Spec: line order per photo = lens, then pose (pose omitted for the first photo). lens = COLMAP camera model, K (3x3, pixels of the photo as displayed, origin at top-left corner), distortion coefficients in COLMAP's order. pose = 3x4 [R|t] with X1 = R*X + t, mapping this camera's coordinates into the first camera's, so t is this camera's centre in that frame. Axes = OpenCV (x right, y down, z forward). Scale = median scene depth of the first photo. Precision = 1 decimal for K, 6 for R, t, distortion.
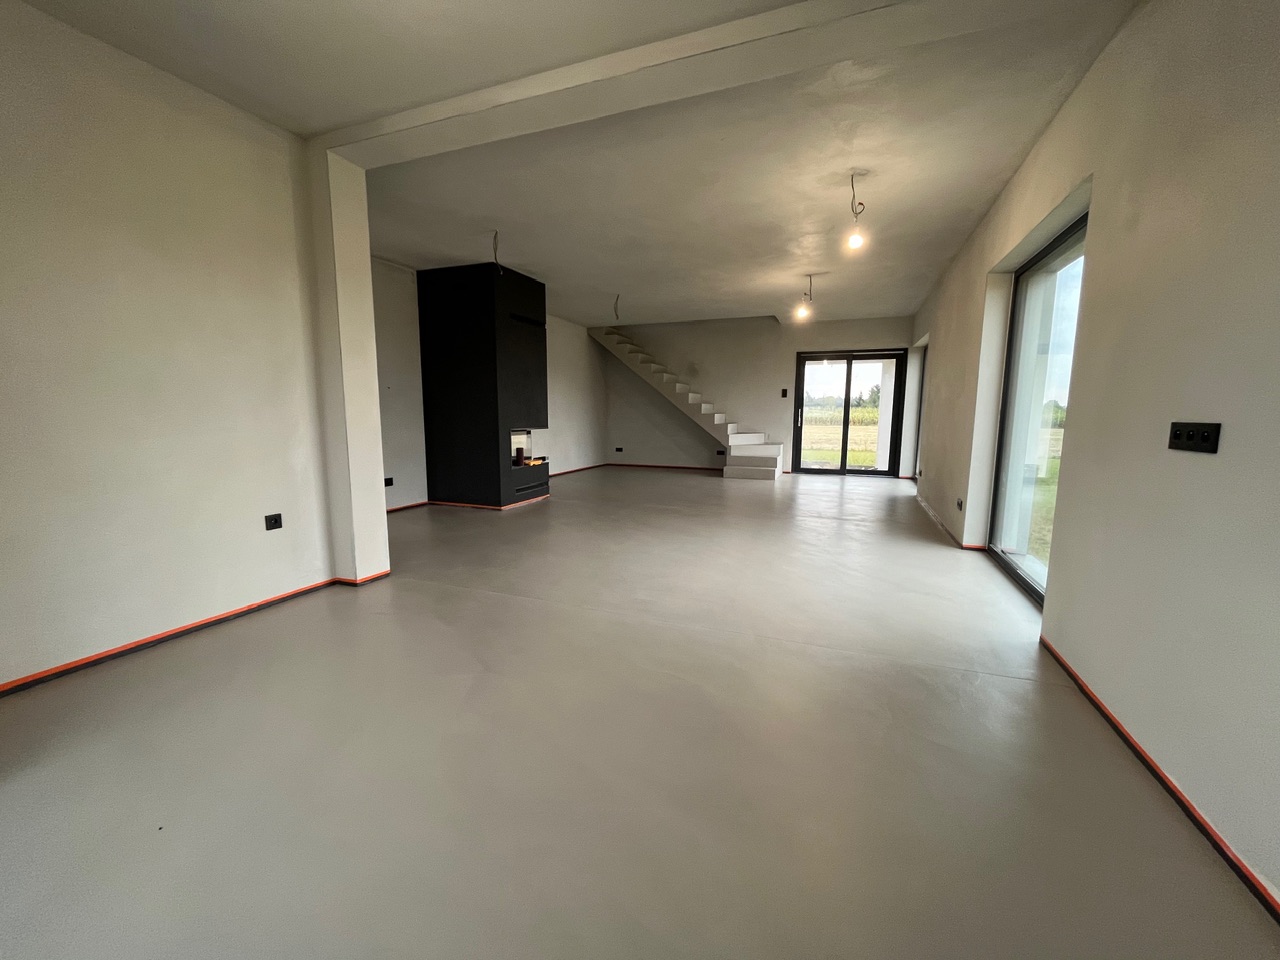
lens RADIAL K [[515.1, 0, 640.0], [0, 515.1, 480.0], [0, 0, 1]] dist [-0.000644, -0.000054]
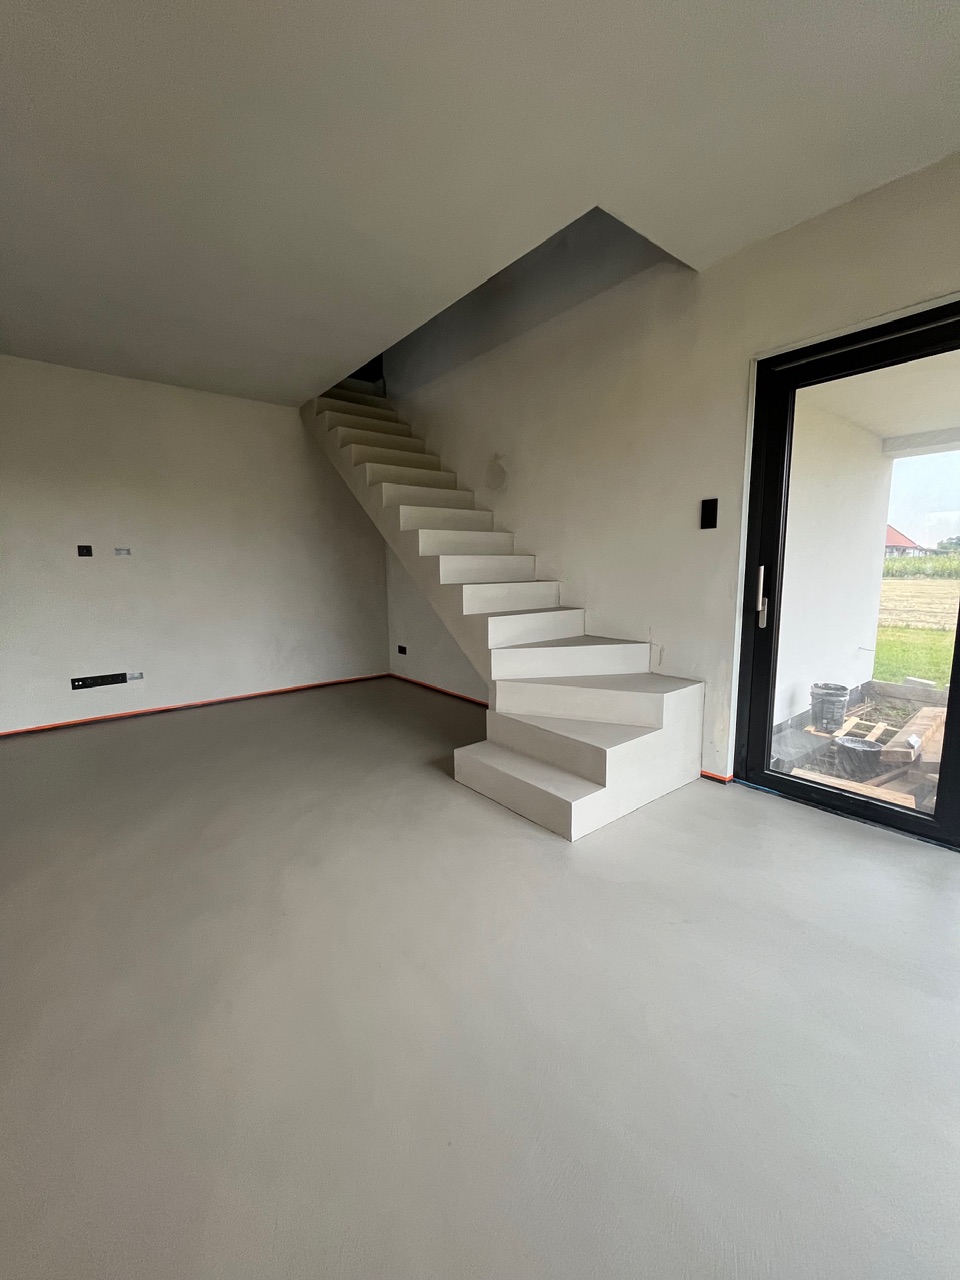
lens RADIAL K [[515.1, 0, 480.0], [0, 515.1, 640.0], [0, 0, 1]] dist [-0.000644, -0.000054]
pose [[0.867751, 0.057256, -0.493690, 0.320557], [-0.051726, 0.998352, 0.024866, -0.098332], [0.494300, 0.003959, 0.869282, 0.687714]]
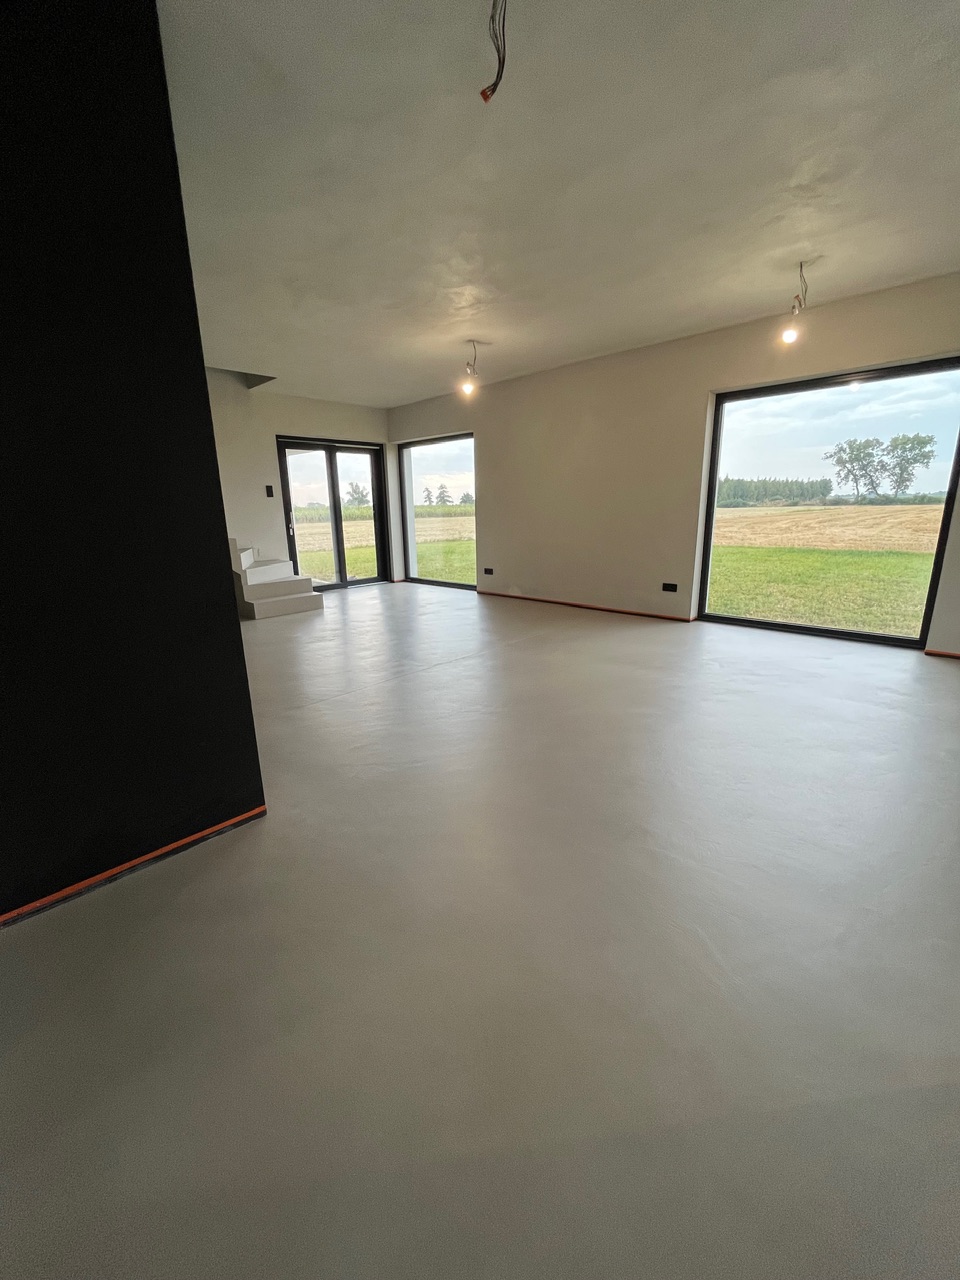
lens RADIAL K [[515.1, 0, 480.0], [0, 515.1, 640.0], [0, 0, 1]] dist [-0.000644, -0.000054]
pose [[0.377397, -0.245495, 0.892919, -0.318688], [0.143138, 0.968097, 0.205666, -0.072058], [-0.914923, 0.050193, 0.400496, 0.447580]]
